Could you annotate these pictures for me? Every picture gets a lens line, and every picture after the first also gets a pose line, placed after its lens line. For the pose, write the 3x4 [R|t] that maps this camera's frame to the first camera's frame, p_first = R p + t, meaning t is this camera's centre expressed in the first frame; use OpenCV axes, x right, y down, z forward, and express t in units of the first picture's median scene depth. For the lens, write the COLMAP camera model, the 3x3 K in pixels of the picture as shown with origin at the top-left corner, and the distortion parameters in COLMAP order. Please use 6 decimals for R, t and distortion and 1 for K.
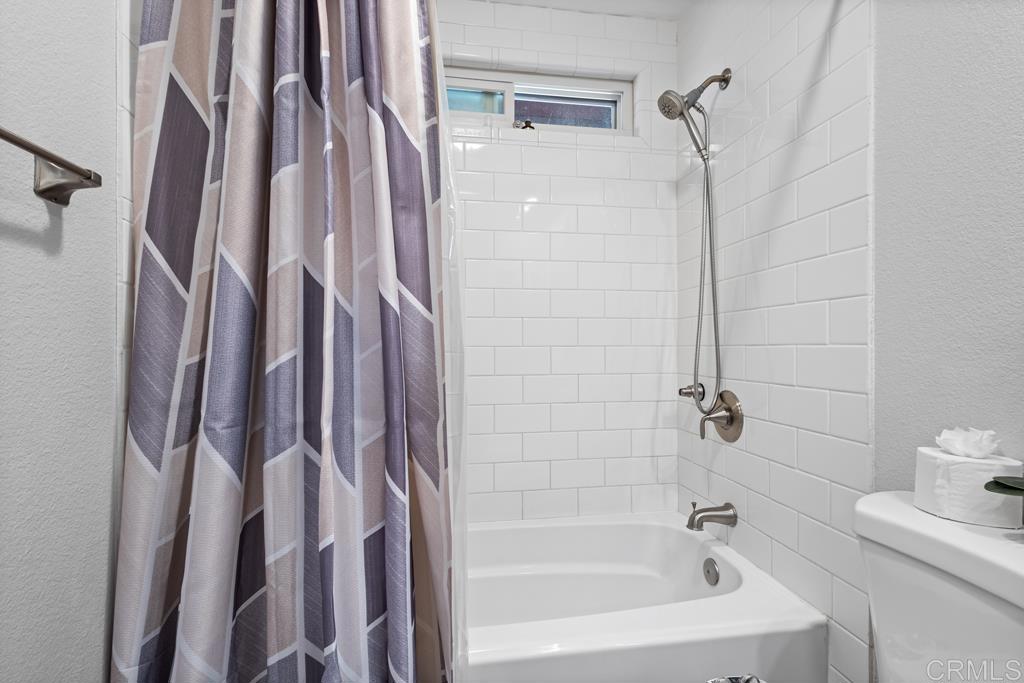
lens RADIAL K [[478.5, 0, 516.1], [0, 478.5, 343.2], [0, 0, 1]] dist [0.009379, -0.001931]
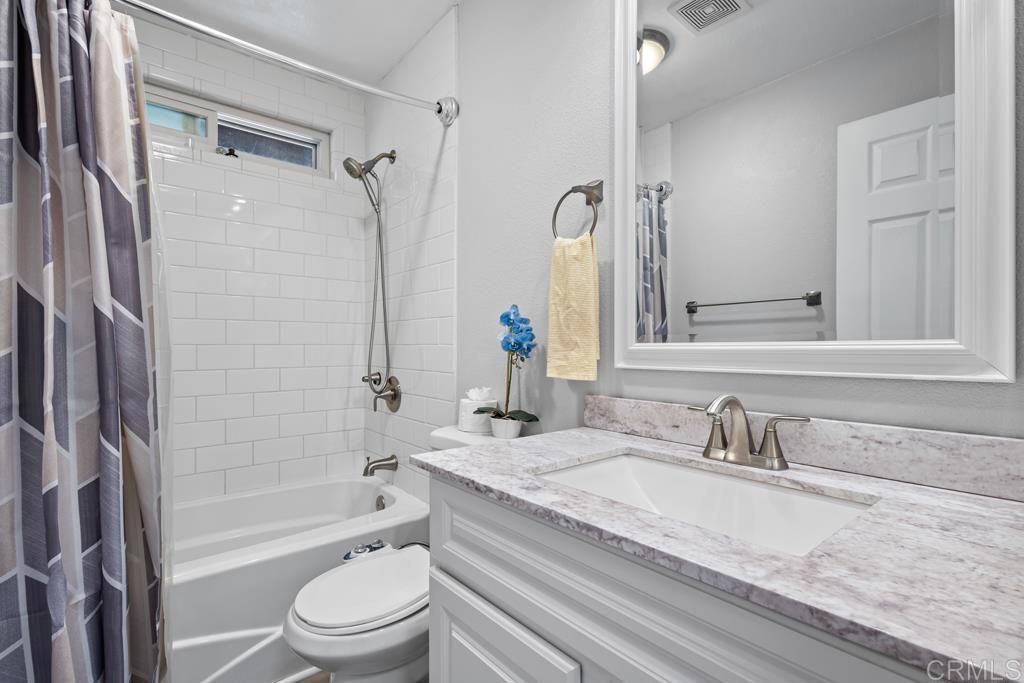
lens RADIAL K [[478.5, 0, 516.1], [0, 478.5, 343.2], [0, 0, 1]] dist [0.009379, -0.001931]
pose [[0.855666, 0.002400, 0.517522, 0.029882], [-0.003433, 0.999994, 0.001037, -0.004935], [-0.517516, -0.002664, 0.855669, -0.750253]]
